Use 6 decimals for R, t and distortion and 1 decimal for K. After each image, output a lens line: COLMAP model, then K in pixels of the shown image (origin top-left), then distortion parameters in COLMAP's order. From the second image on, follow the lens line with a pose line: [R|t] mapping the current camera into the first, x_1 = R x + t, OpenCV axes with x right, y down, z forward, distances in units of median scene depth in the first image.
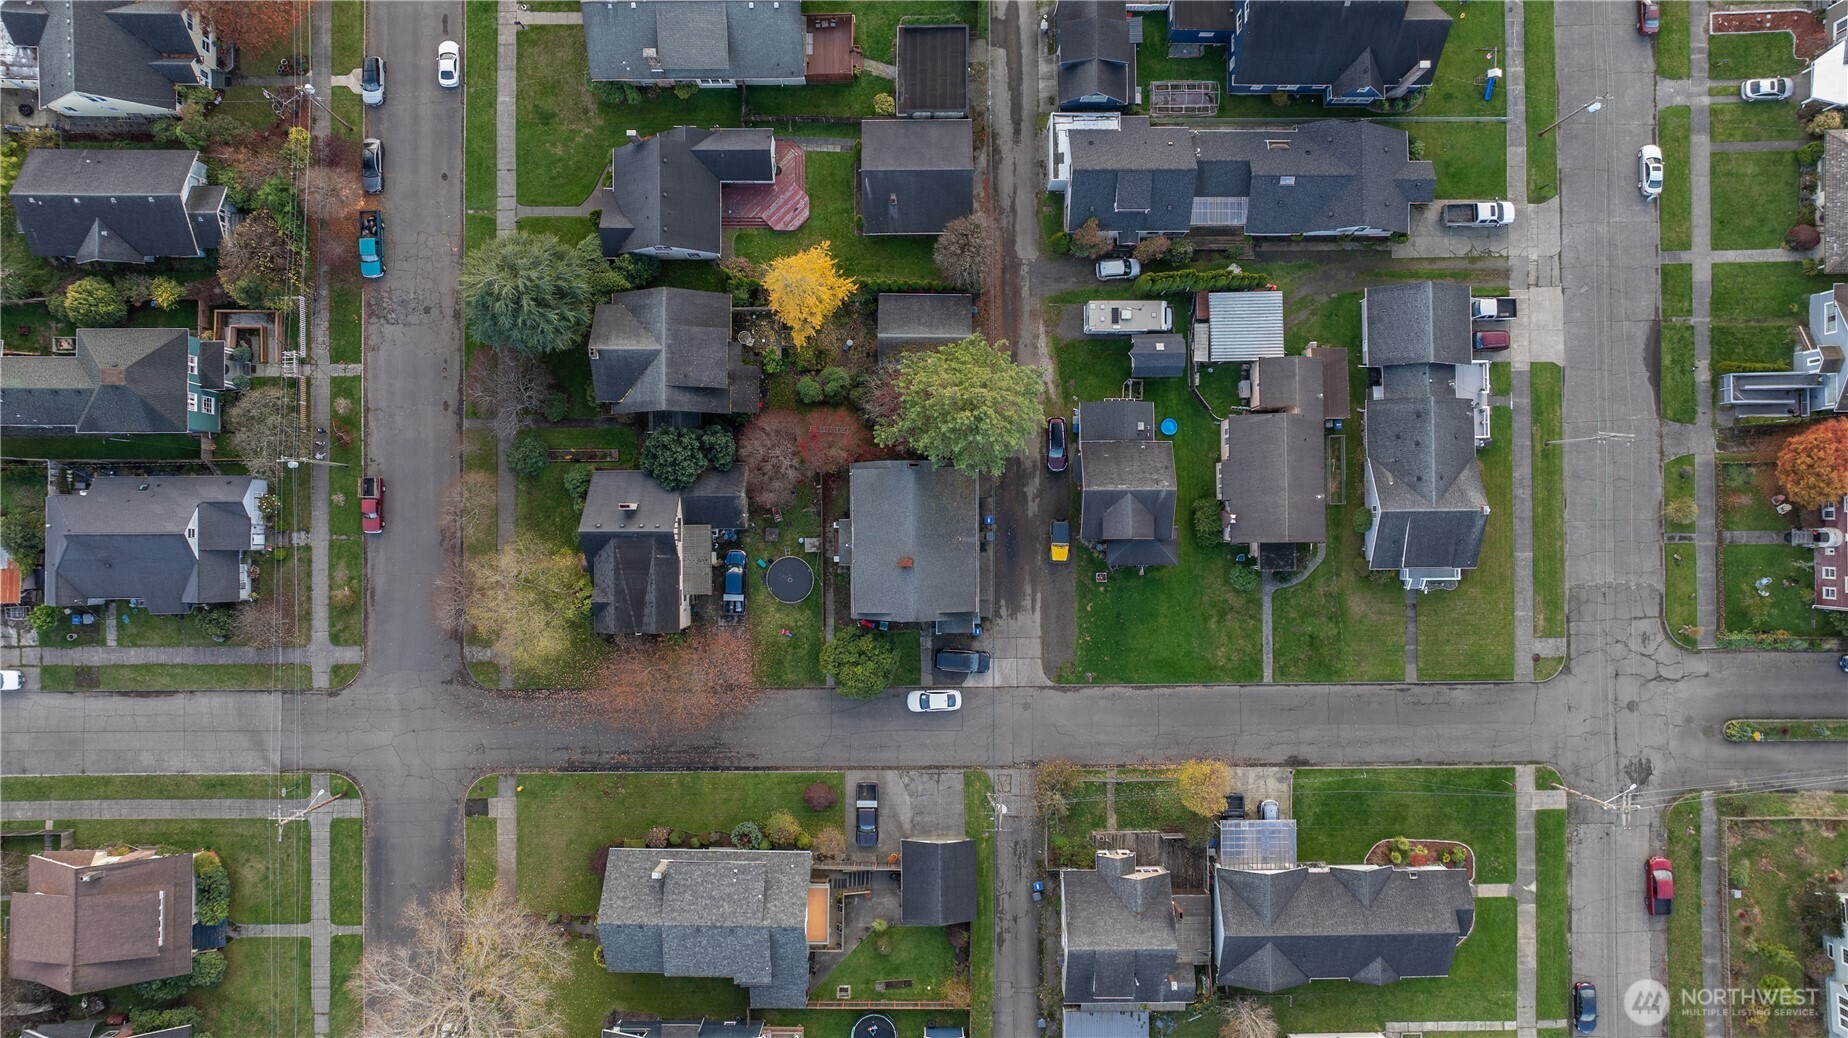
lens RADIAL K [[1298.0, 0, 921.0], [0, 1298.0, 513.6], [0, 0, 1]] dist [-0.013939, -0.006895]
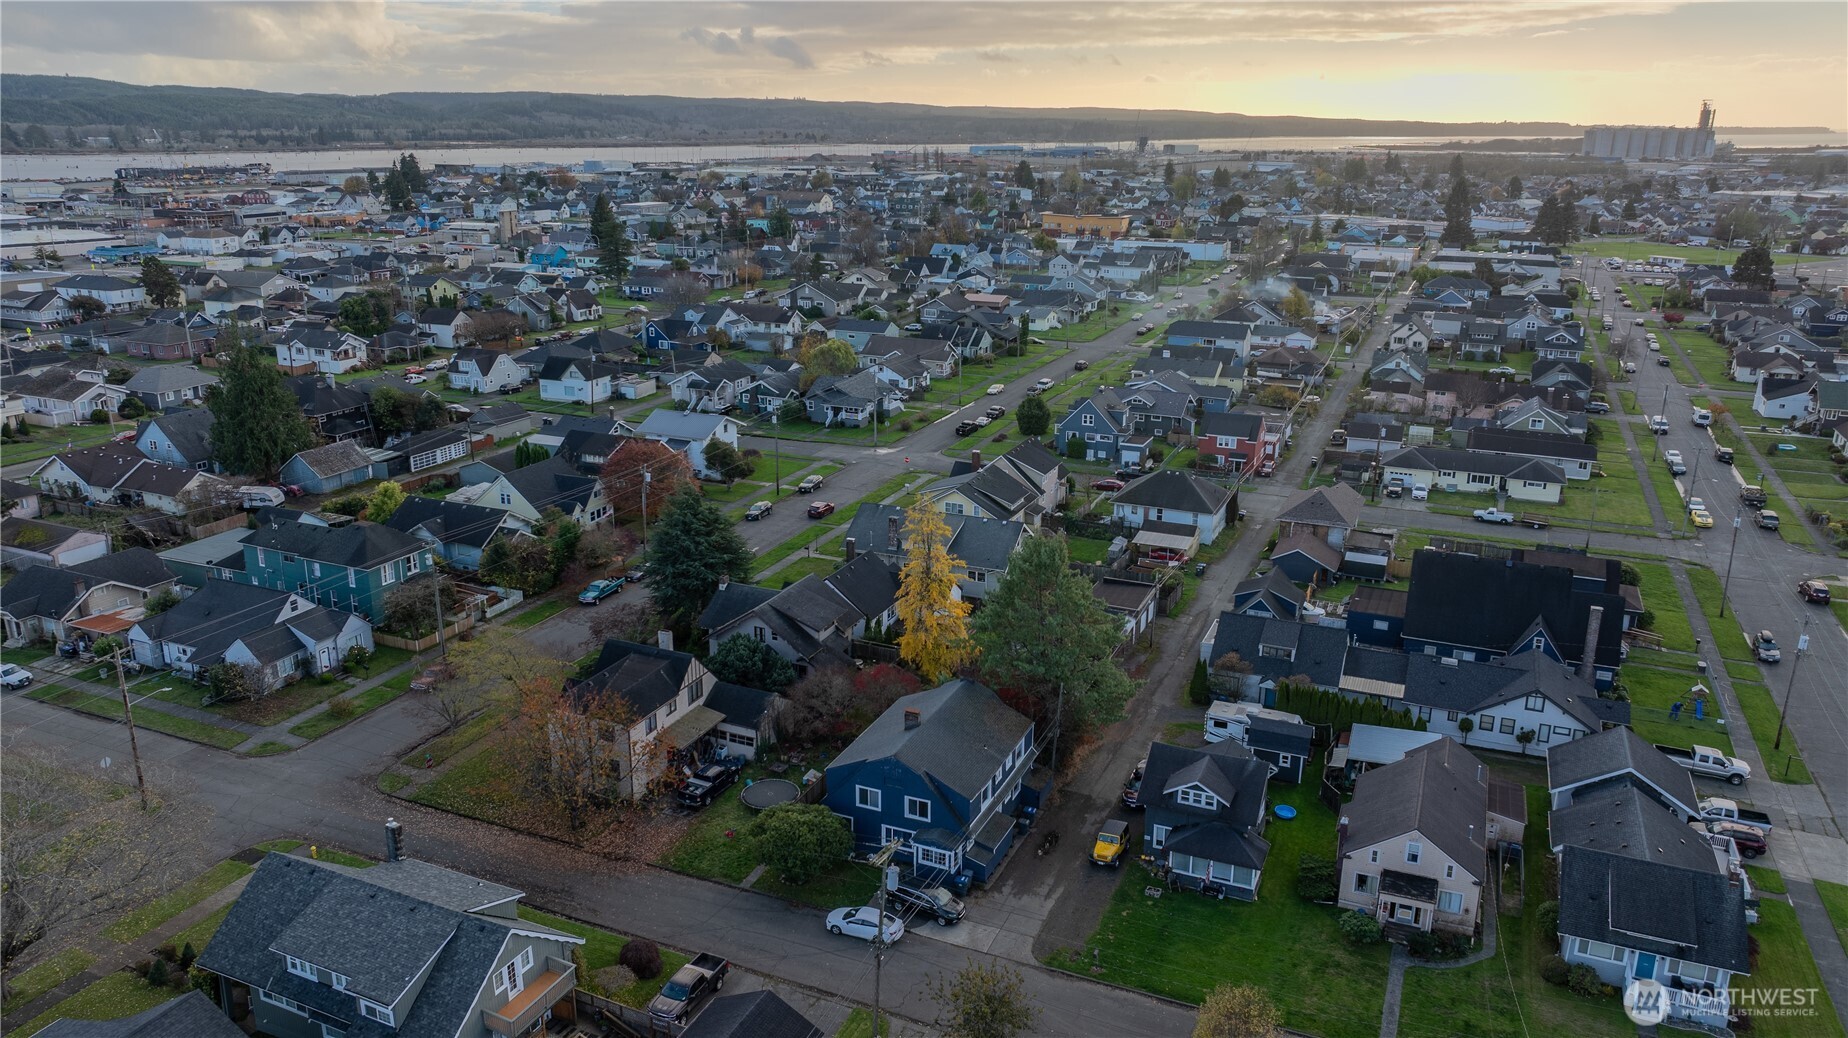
lens RADIAL K [[1298.0, 0, 921.0], [0, 1298.0, 513.6], [0, 0, 1]] dist [-0.013939, -0.006895]
pose [[0.913926, 0.121766, -0.387186, 0.272650], [-0.405881, 0.274740, -0.871653, 0.662591], [0.000238, 0.953777, 0.300515, 0.590739]]
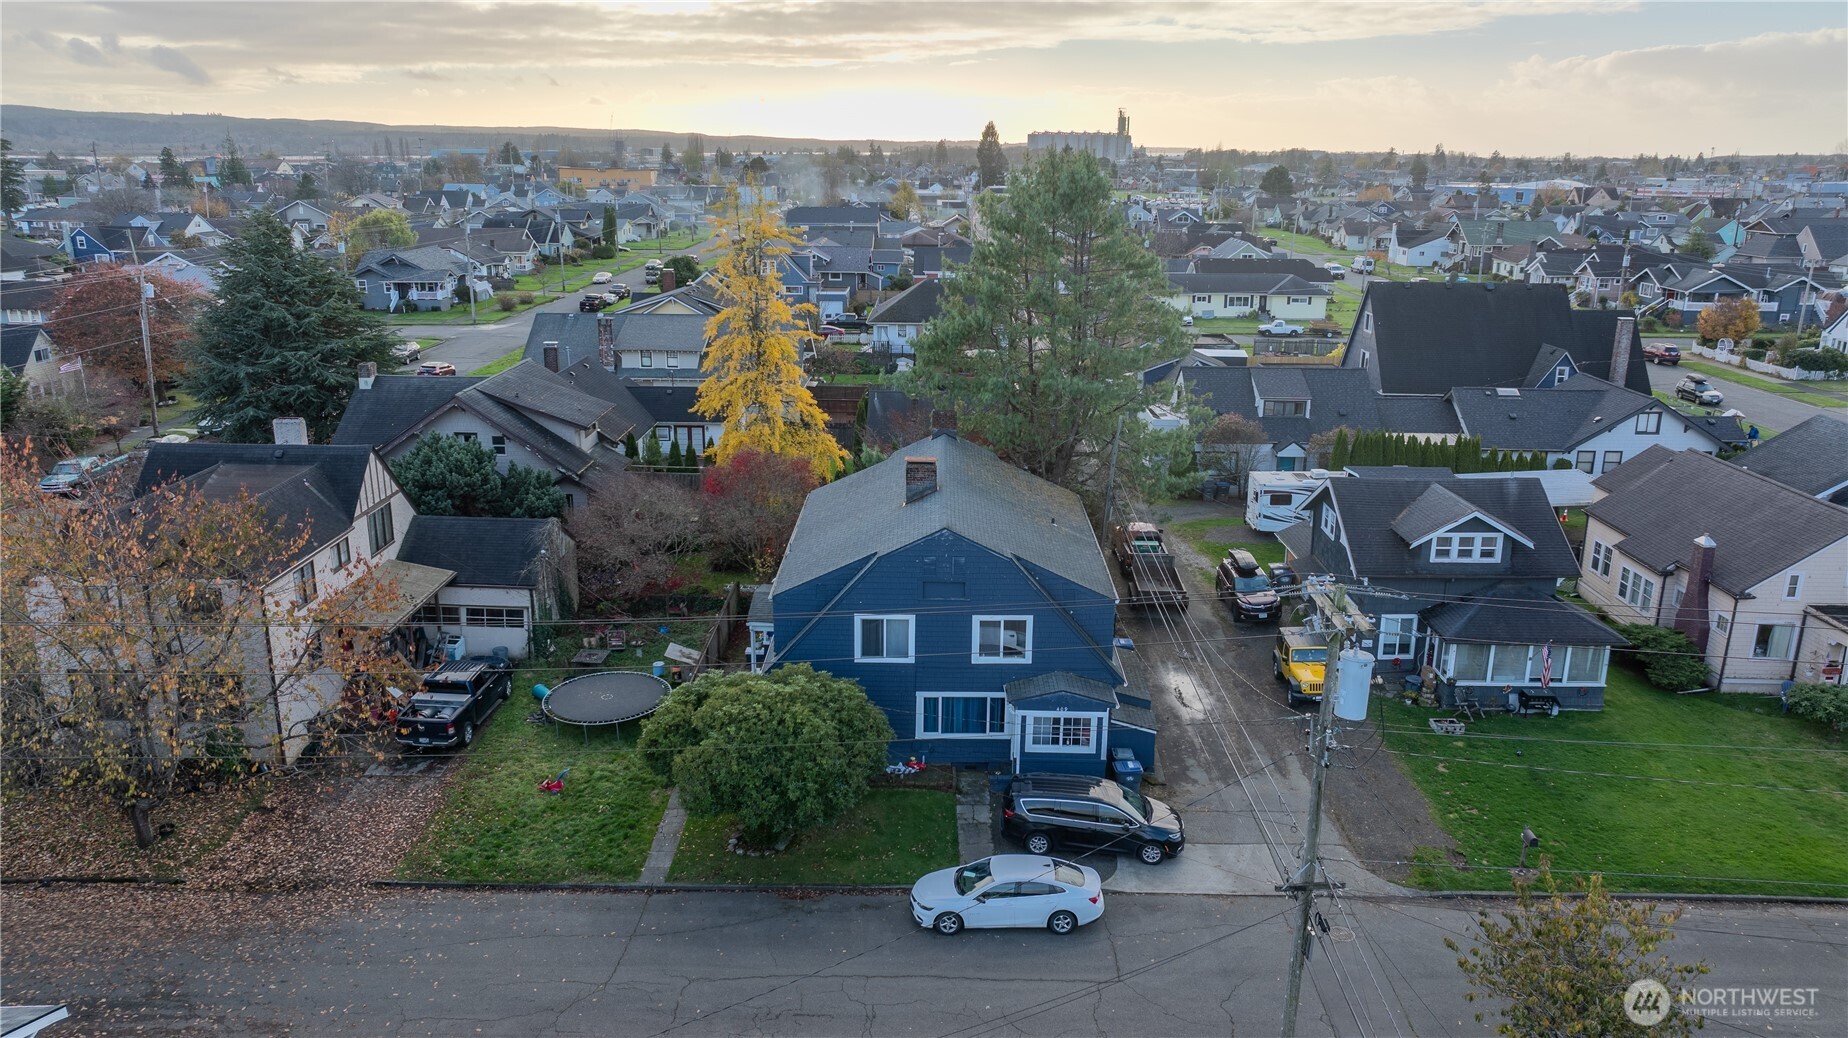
lens RADIAL K [[1298.0, 0, 921.0], [0, 1298.0, 513.6], [0, 0, 1]] dist [-0.013939, -0.006895]
pose [[0.999727, 0.013117, -0.019319, -0.004338], [-0.022238, 0.282428, -0.959031, 0.390268], [-0.007123, 0.959199, 0.282643, 0.839796]]
